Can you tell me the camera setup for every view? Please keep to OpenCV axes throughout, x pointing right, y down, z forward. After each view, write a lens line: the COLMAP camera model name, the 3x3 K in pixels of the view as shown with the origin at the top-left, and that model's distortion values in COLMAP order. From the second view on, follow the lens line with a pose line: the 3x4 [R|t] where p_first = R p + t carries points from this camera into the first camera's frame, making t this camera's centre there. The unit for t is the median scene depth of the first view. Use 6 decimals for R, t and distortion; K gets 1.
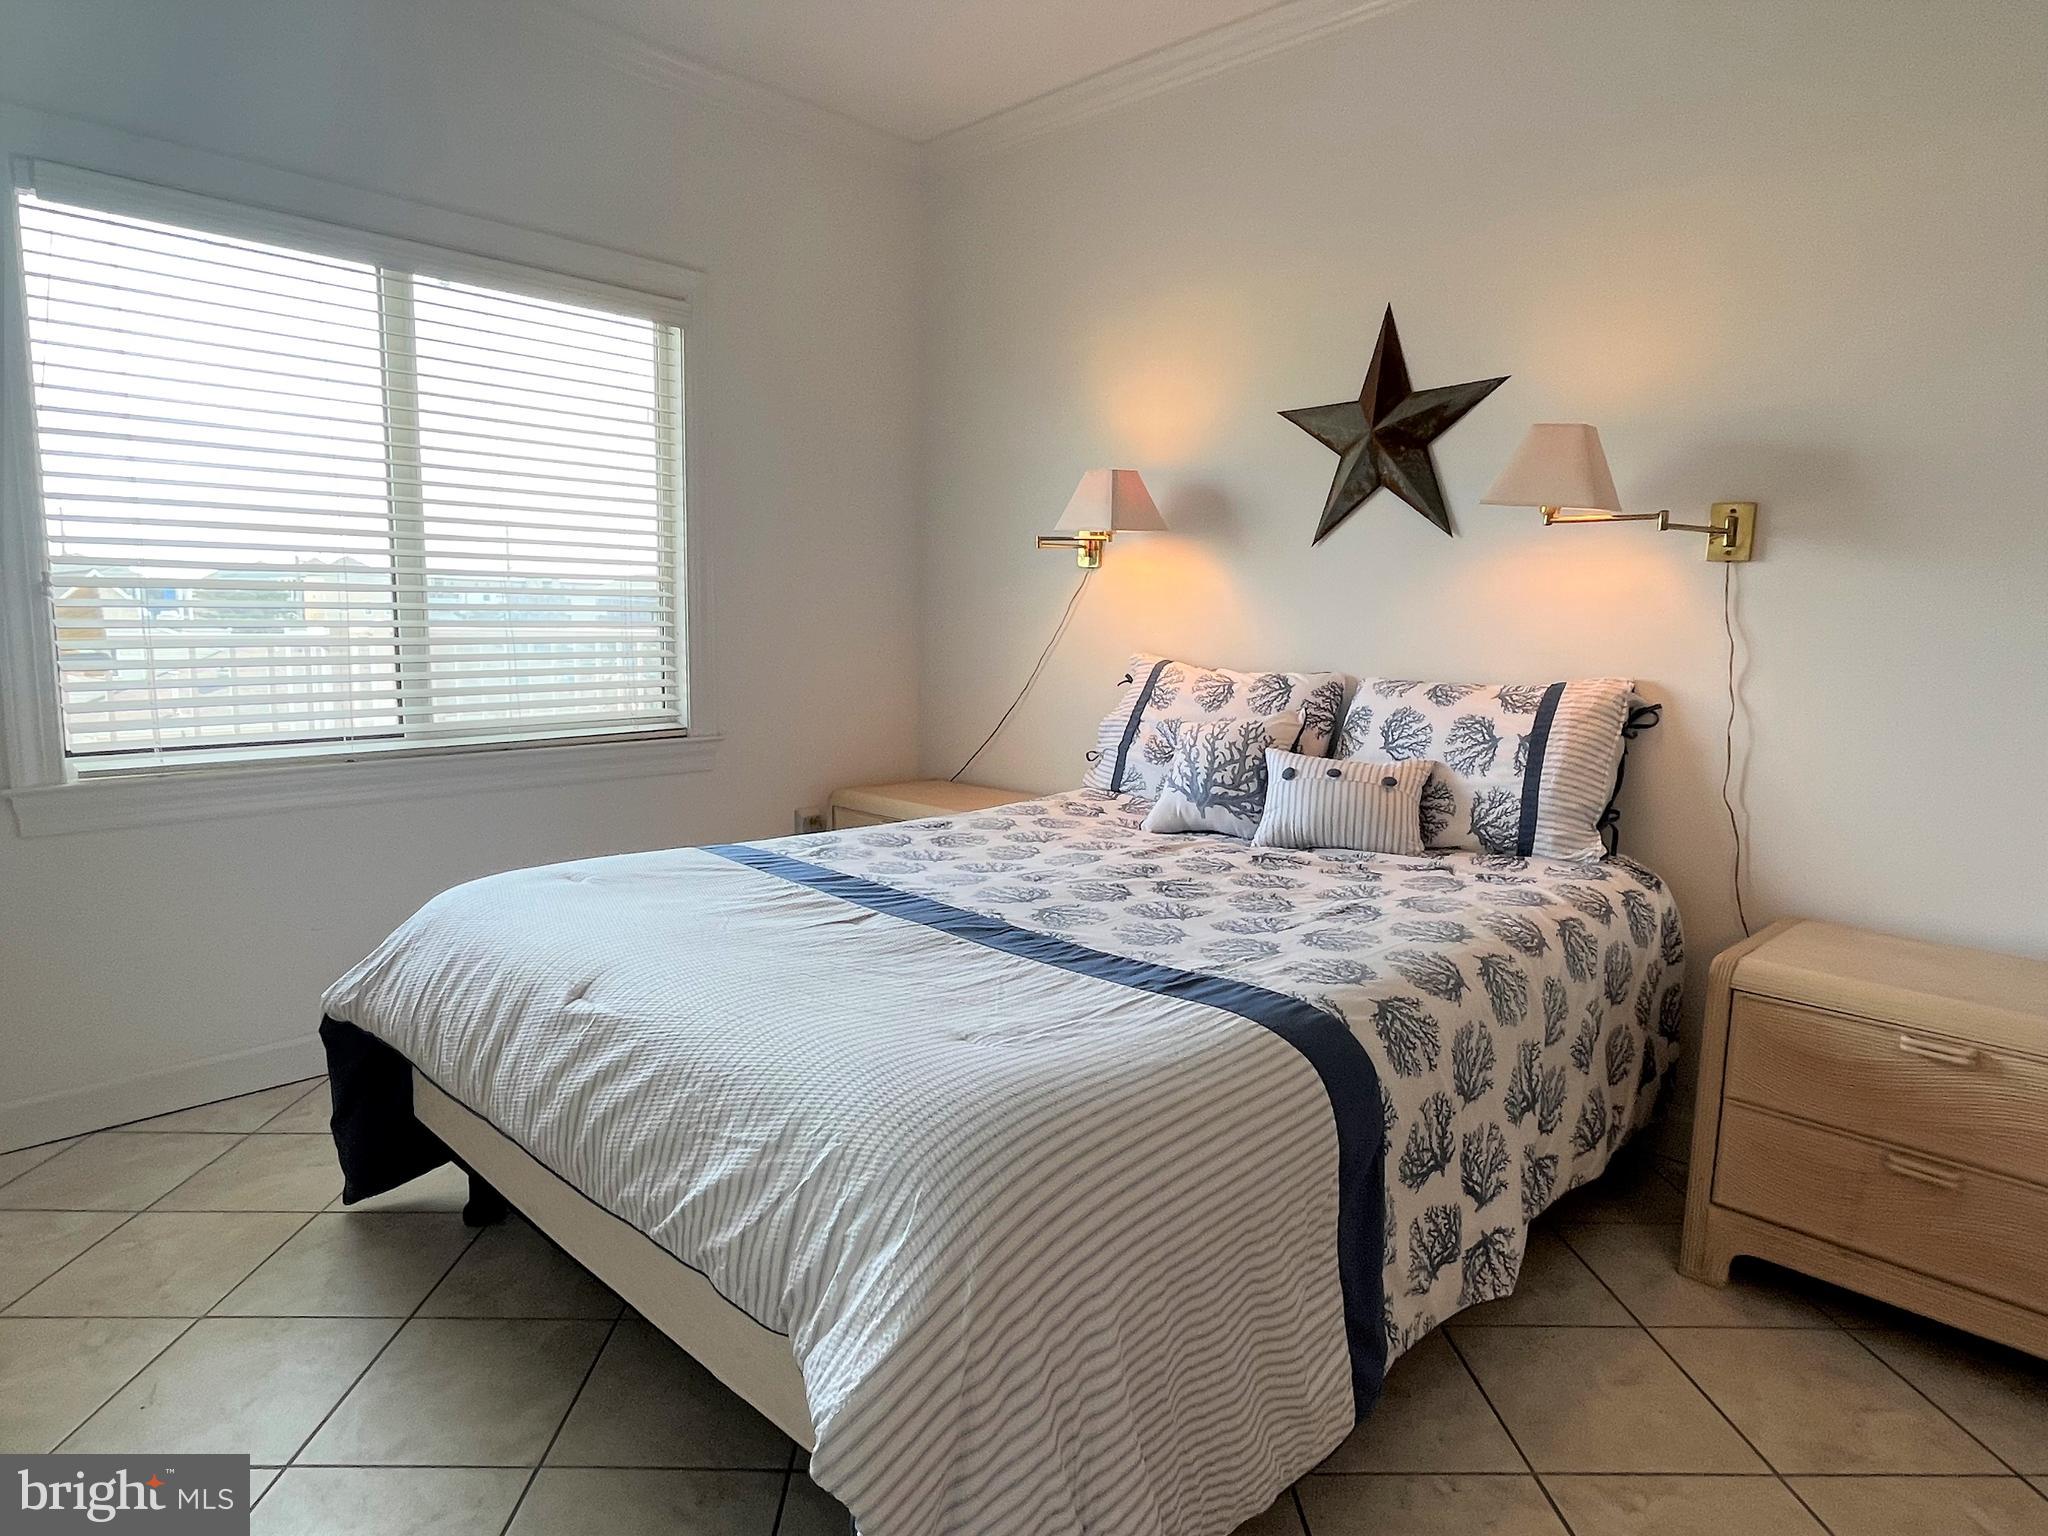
lens RADIAL K [[1180.9, 0, 1024.0], [0, 1180.9, 768.0], [0, 0, 1]] dist [0.000702, 0.000276]
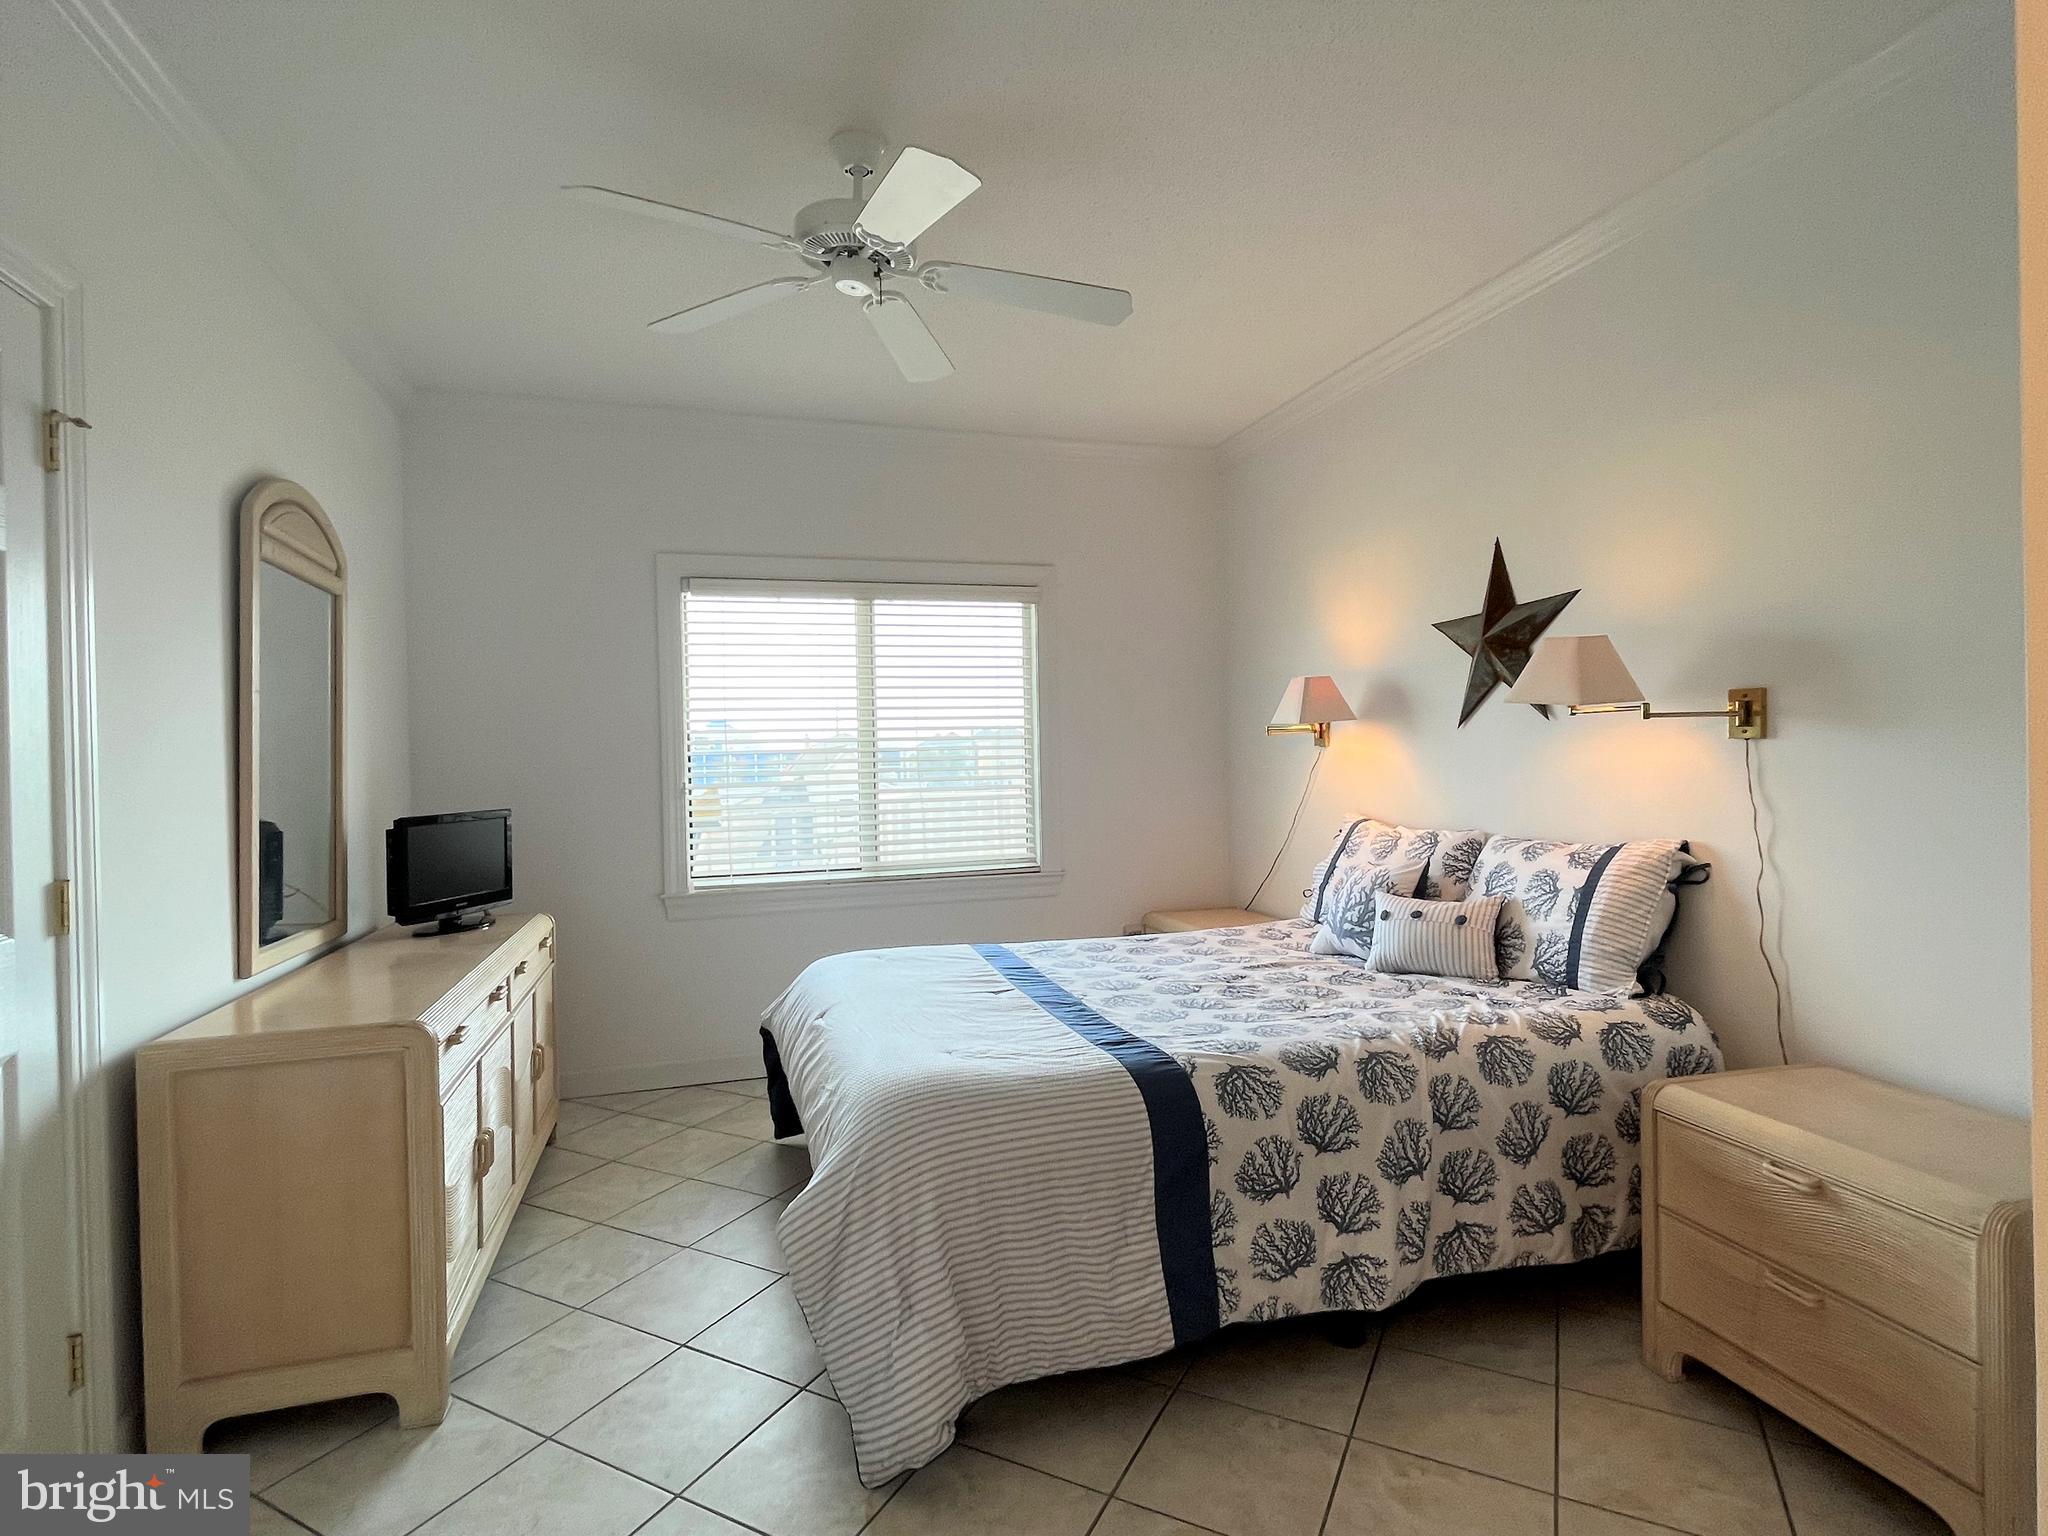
lens RADIAL K [[1028.8, 0, 1012.0], [0, 1028.8, 765.7], [0, 0, 1]] dist [-0.000761, -0.000100]
pose [[0.872106, -0.031617, -0.488295, 0.437617], [-0.028566, 0.992918, -0.115312, -0.013614], [0.488483, 0.114513, 0.865027, -0.191298]]
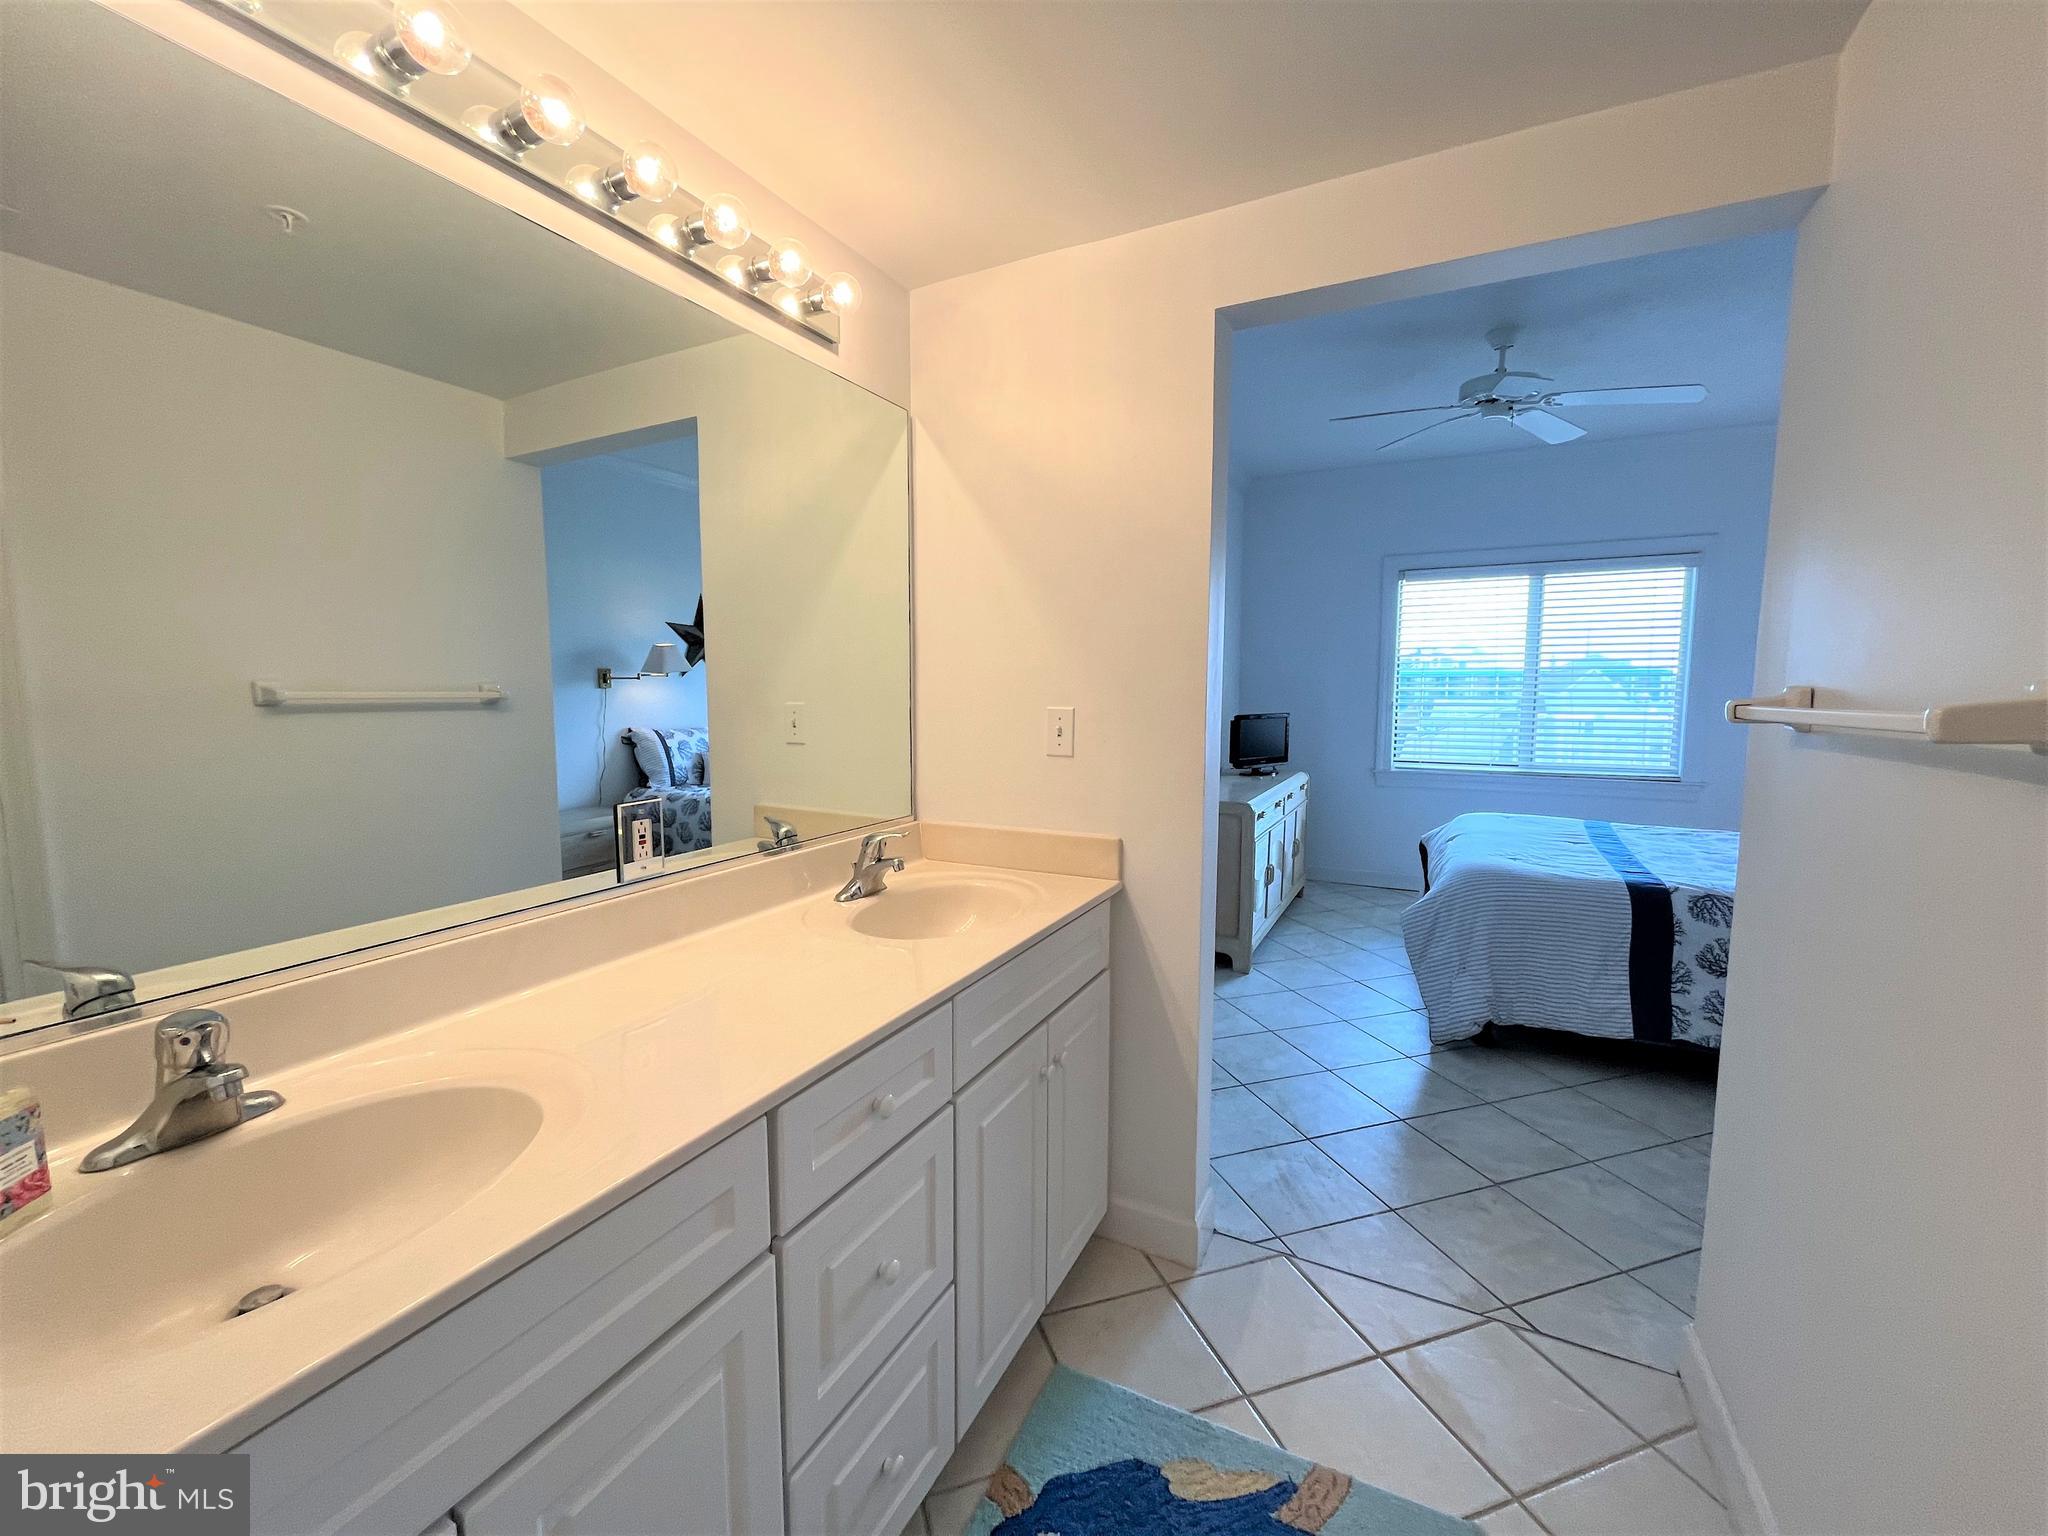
lens RADIAL K [[824.6, 0, 1012.9], [0, 824.6, 765.0], [0, 0, 1]] dist [-0.001406, -0.000769]
pose [[0.283322, 0.078951, -0.955769, 0.920780], [-0.120172, 0.991673, 0.046293, 0.018539], [0.951466, 0.101741, 0.290451, -0.536138]]
